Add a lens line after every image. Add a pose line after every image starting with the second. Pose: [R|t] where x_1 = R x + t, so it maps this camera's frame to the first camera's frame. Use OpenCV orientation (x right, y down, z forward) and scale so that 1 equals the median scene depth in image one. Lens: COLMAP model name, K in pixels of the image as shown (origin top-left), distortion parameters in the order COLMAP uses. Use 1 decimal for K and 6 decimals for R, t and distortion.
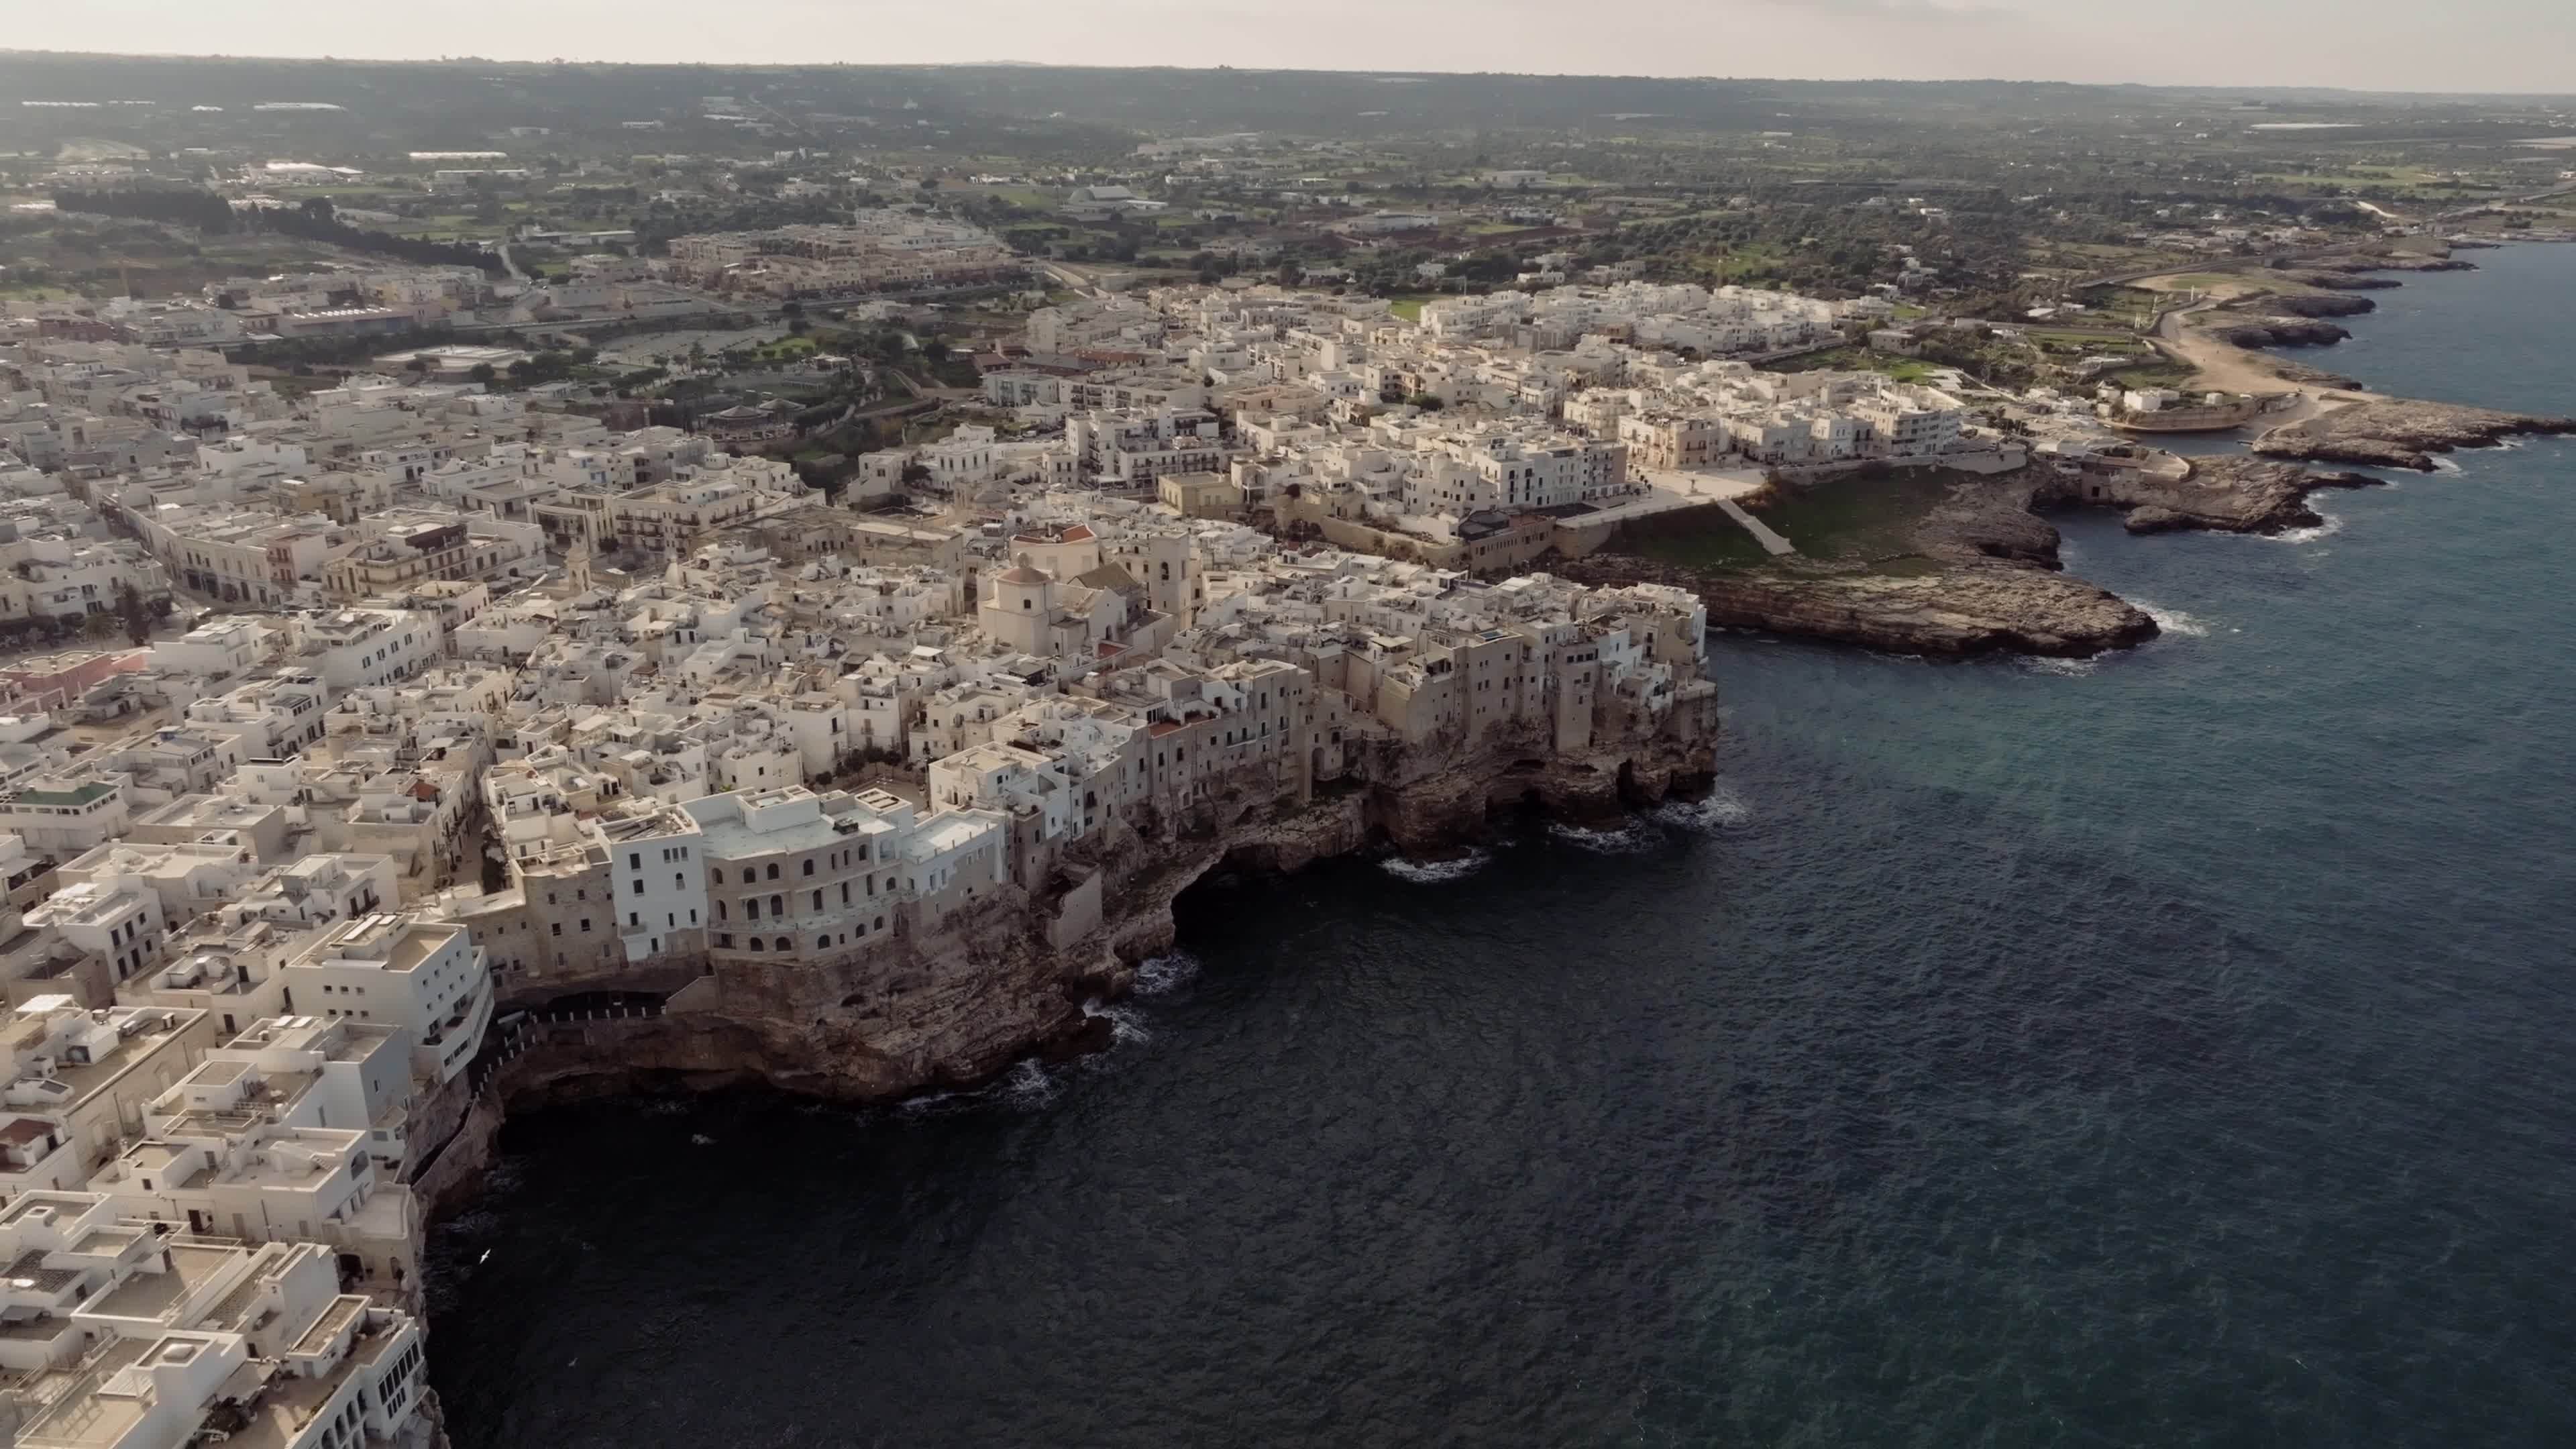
lens RADIAL K [[1816.1, 0, 1291.2], [0, 1816.1, 714.1], [0, 0, 1]] dist [-0.003630, 0.015025]
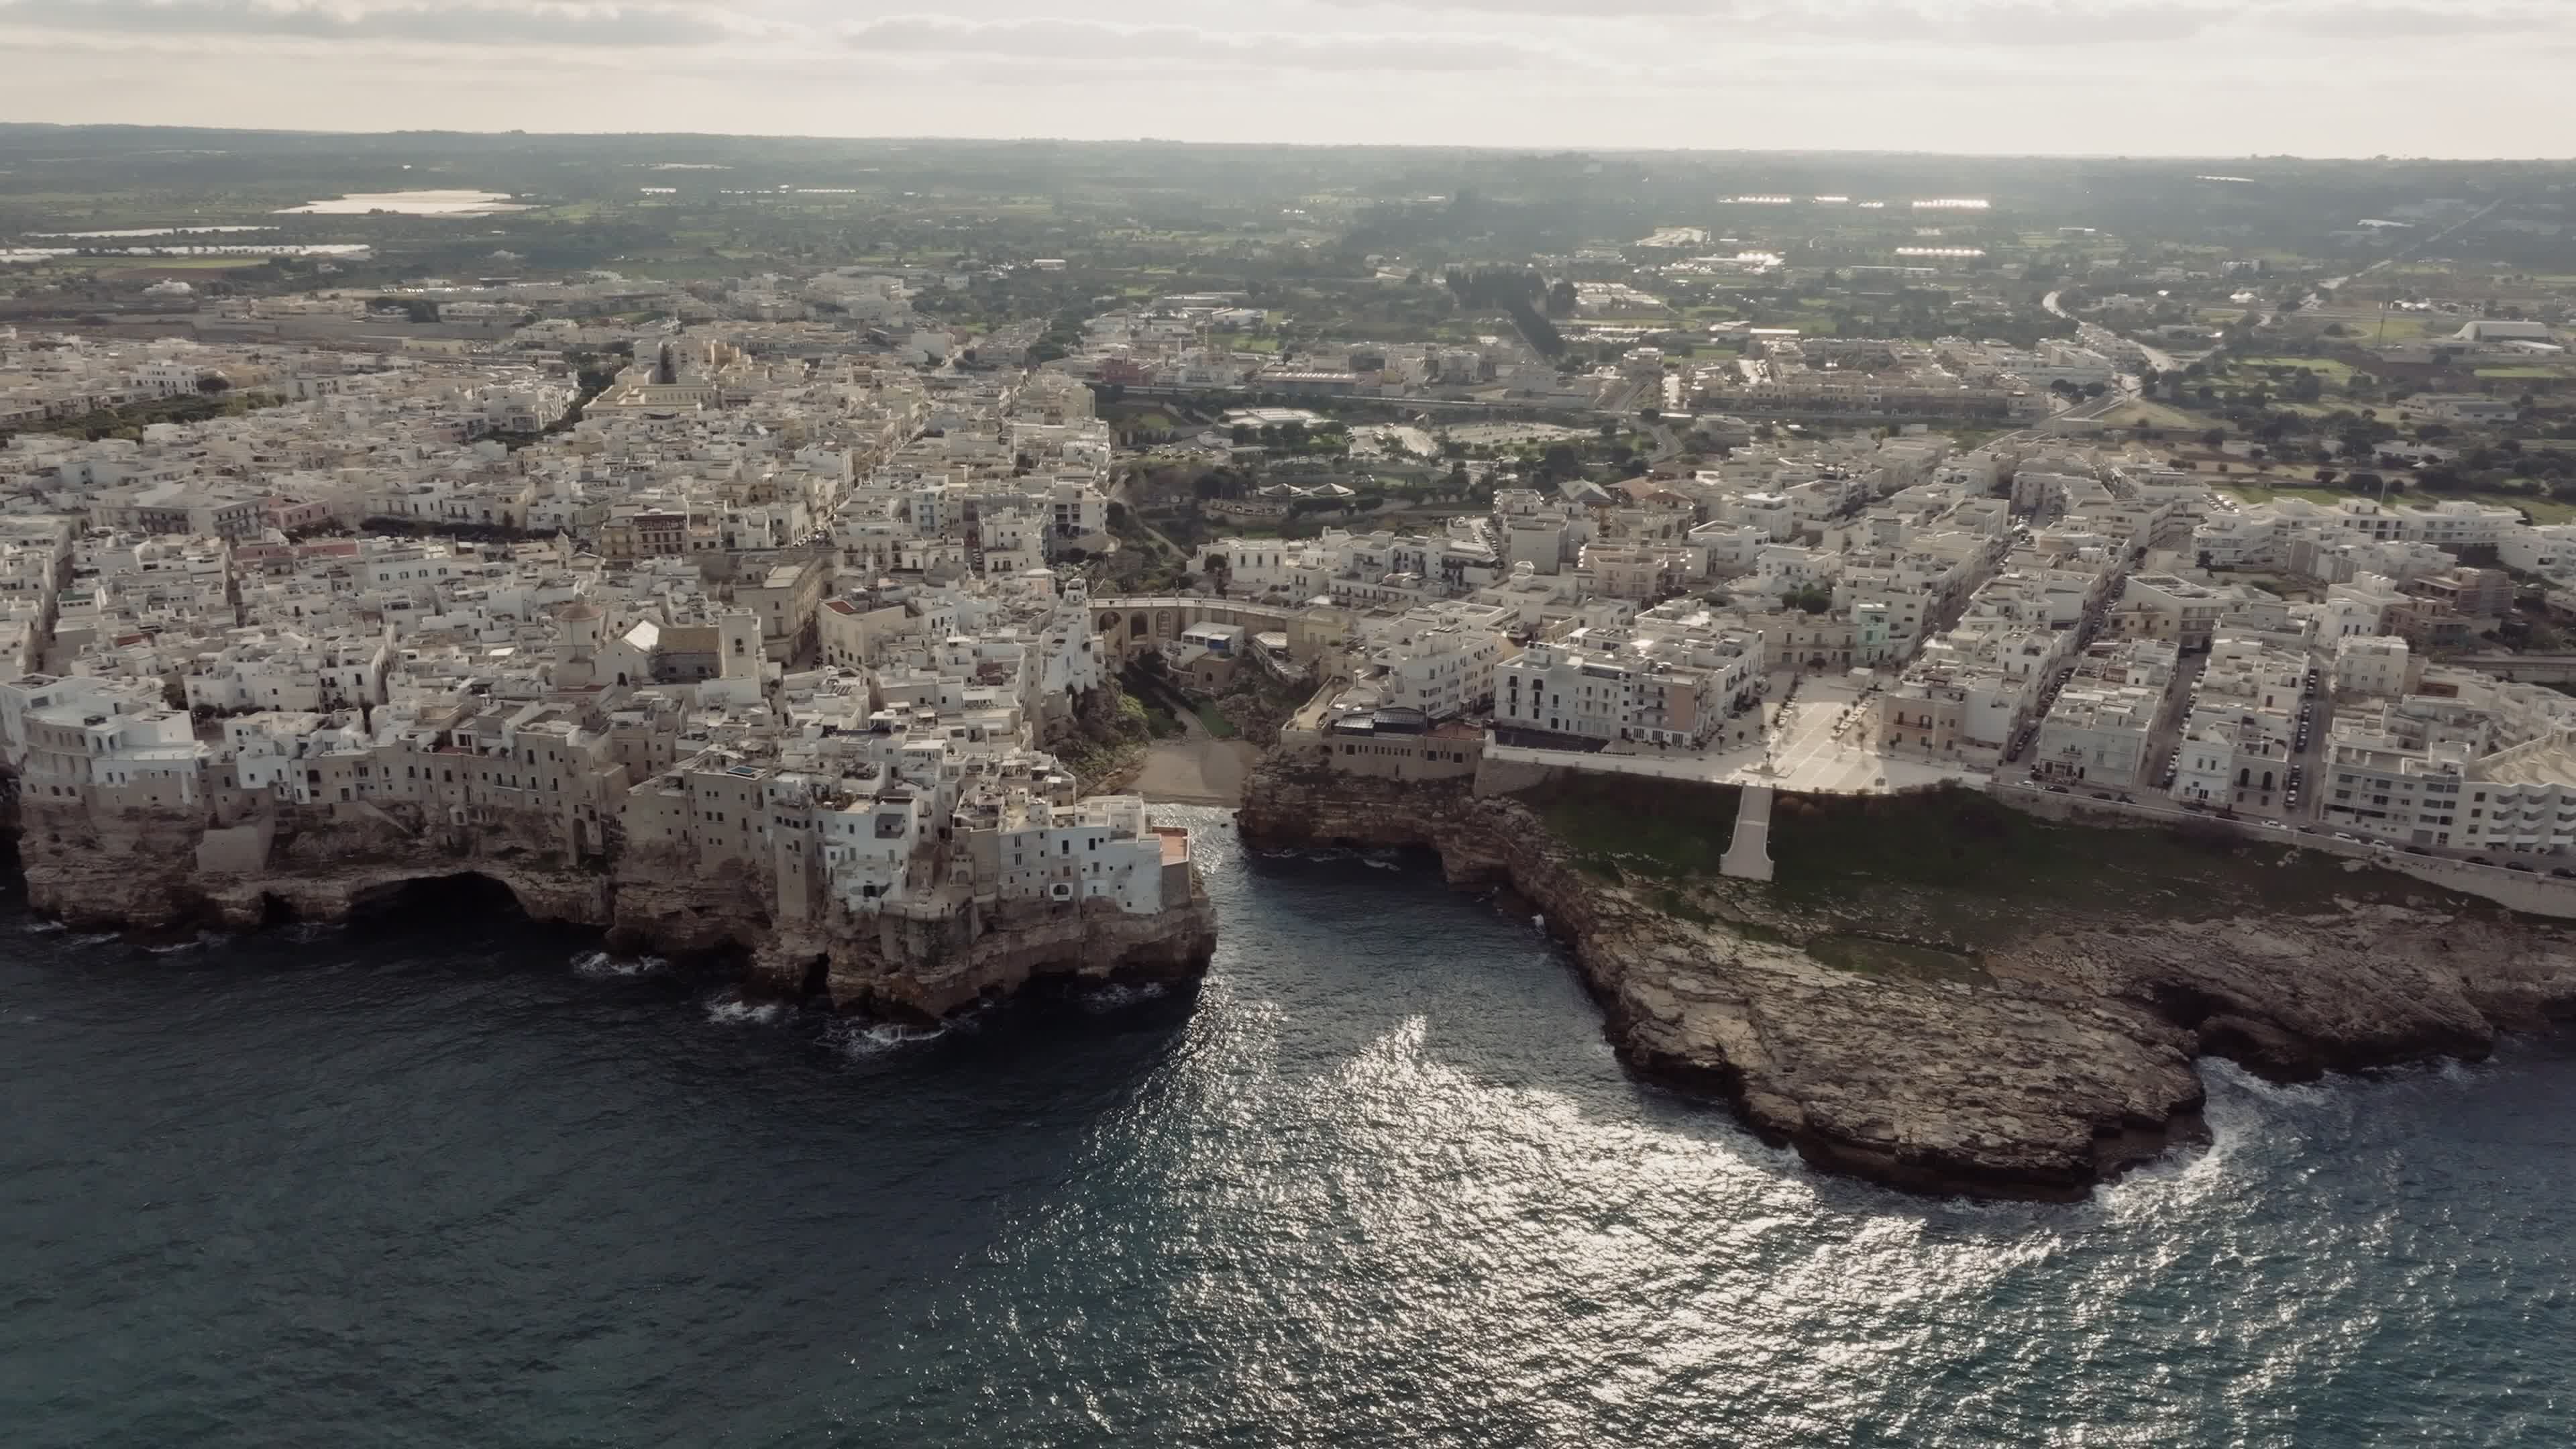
lens RADIAL K [[1816.1, 0, 1300.5], [0, 1816.1, 719.6], [0, 0, 1]] dist [-0.003630, 0.015025]
pose [[0.576560, 0.239036, -0.781307, 0.992561], [-0.274993, 0.957231, 0.089930, -0.229548], [0.769388, 0.163004, 0.617635, 0.612099]]
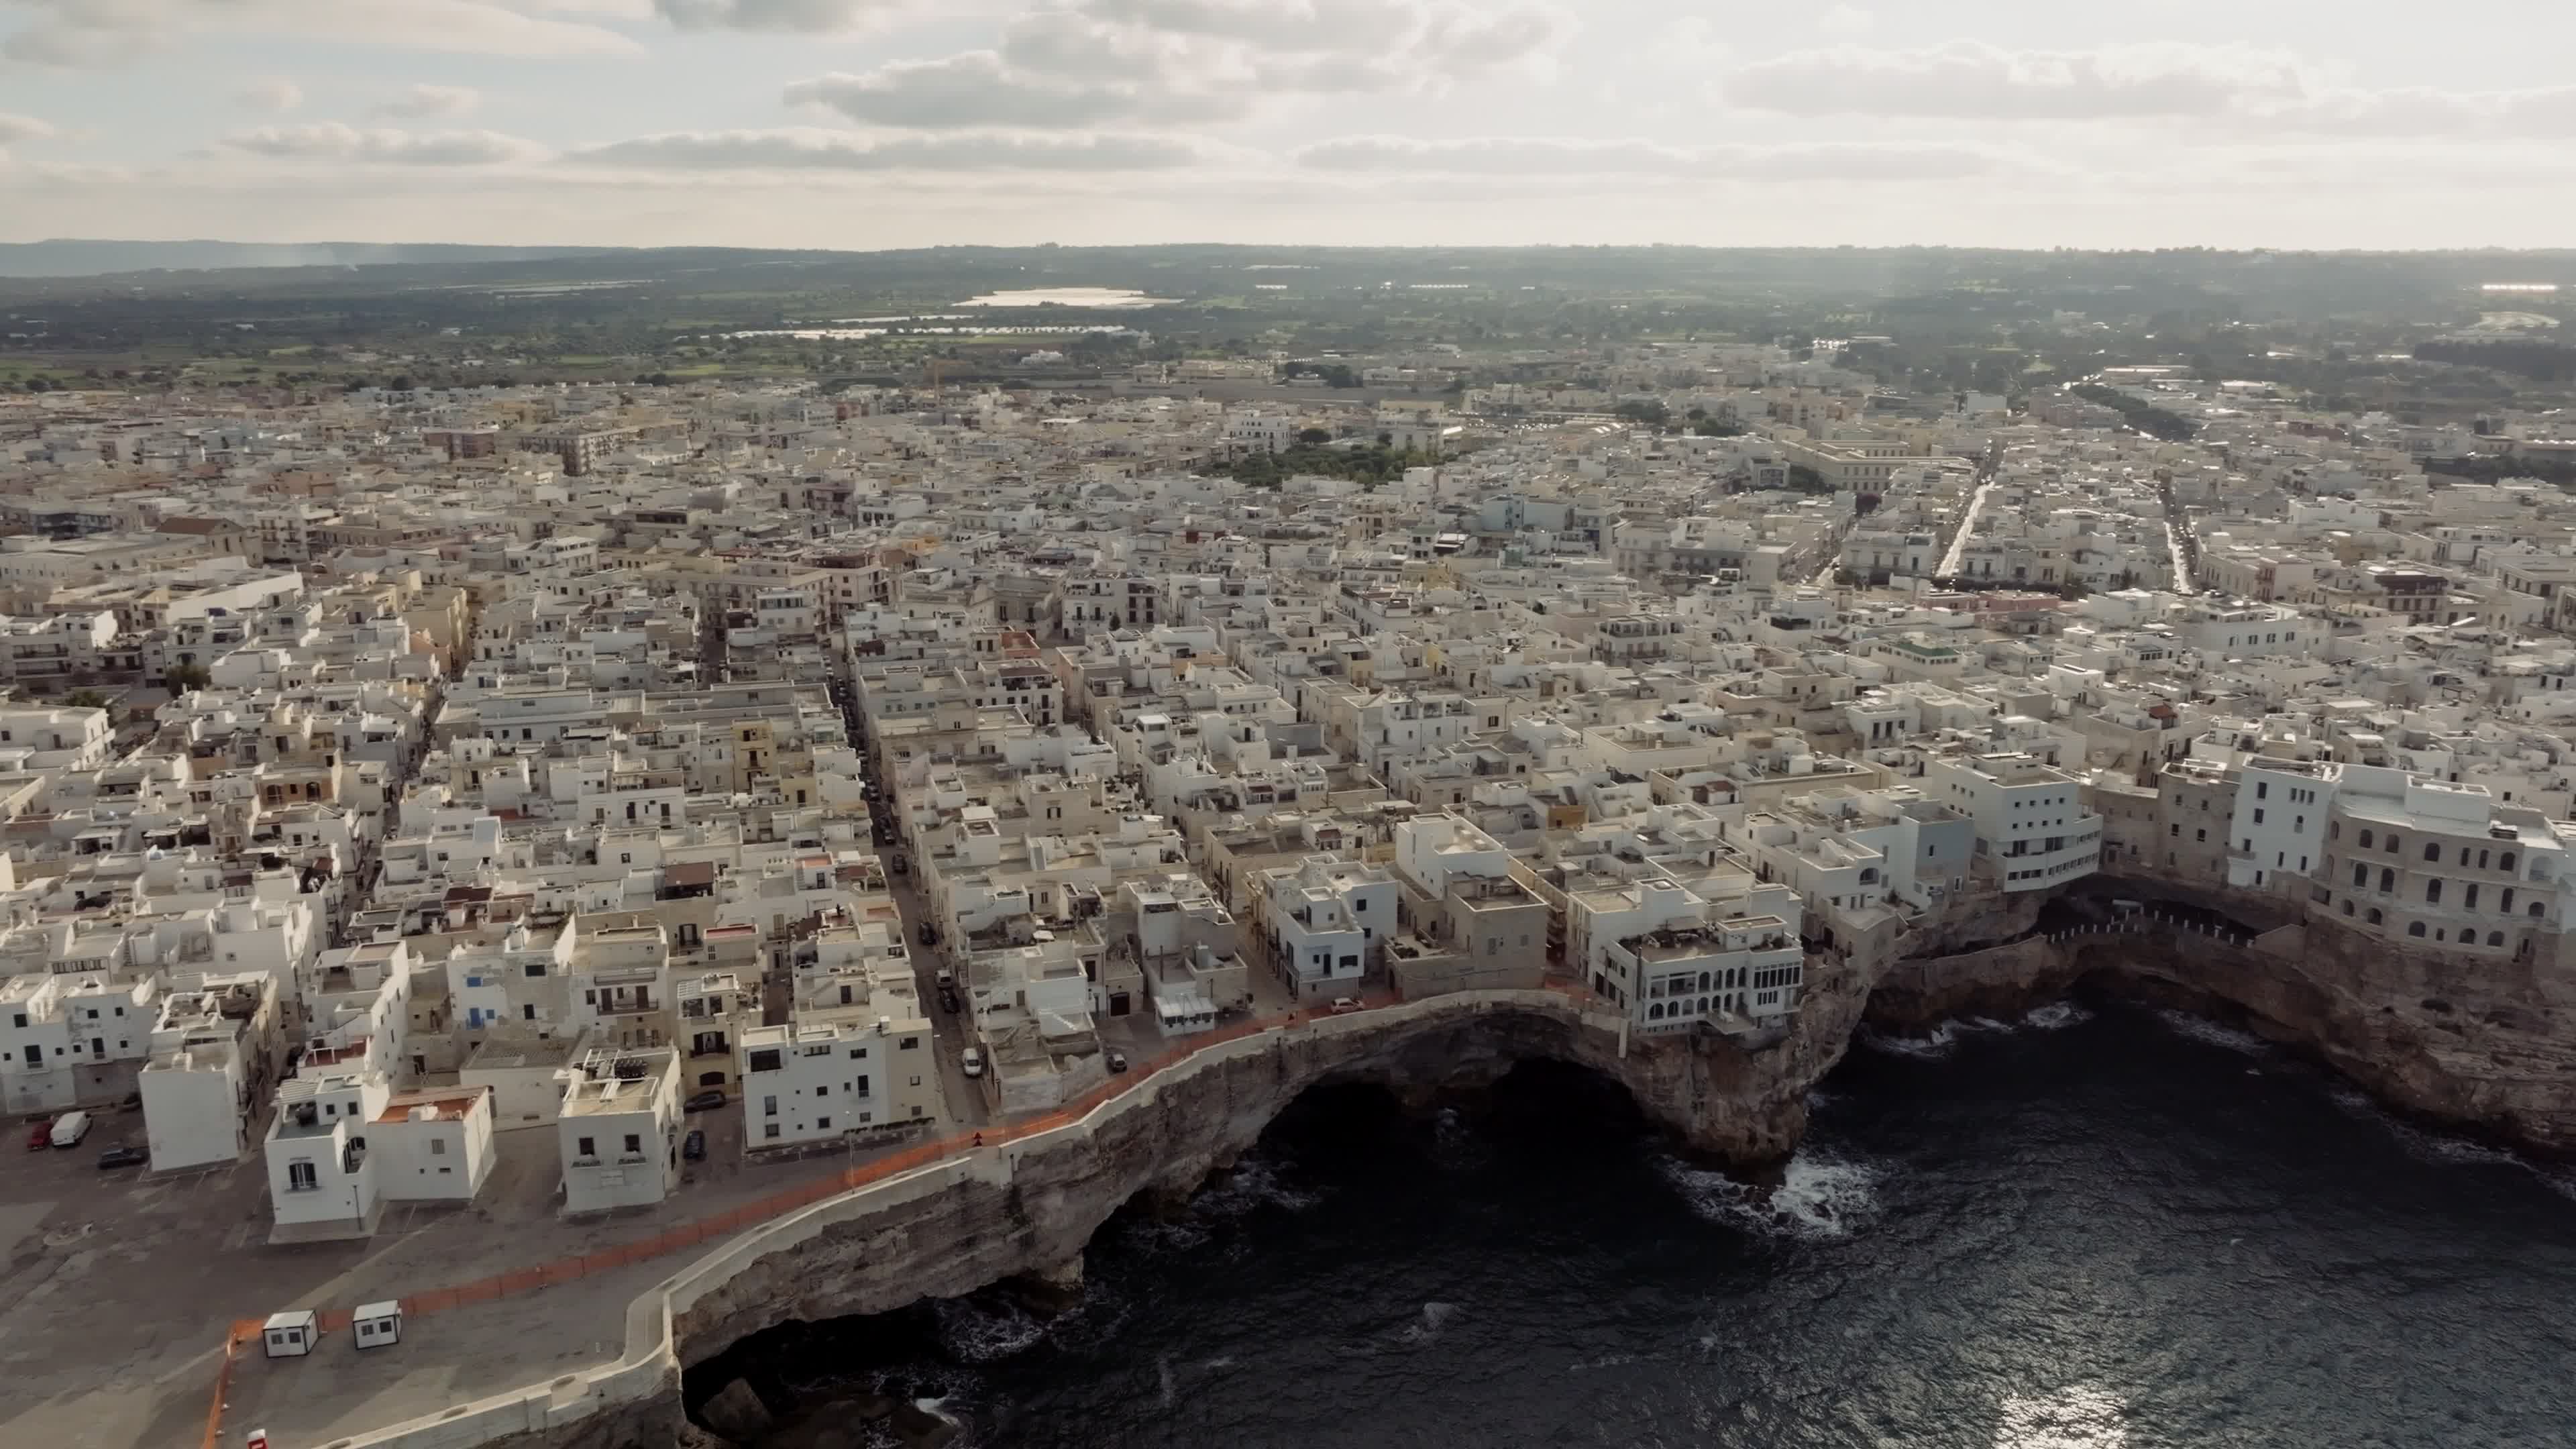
lens RADIAL K [[1816.1, 0, 1285.4], [0, 1816.1, 718.7], [0, 0, 1]] dist [-0.003630, 0.015025]
pose [[0.382741, 0.213005, -0.898965, 0.242972], [-0.303961, 0.947917, 0.095190, 0.077507], [0.872420, 0.236817, 0.427552, 0.035774]]
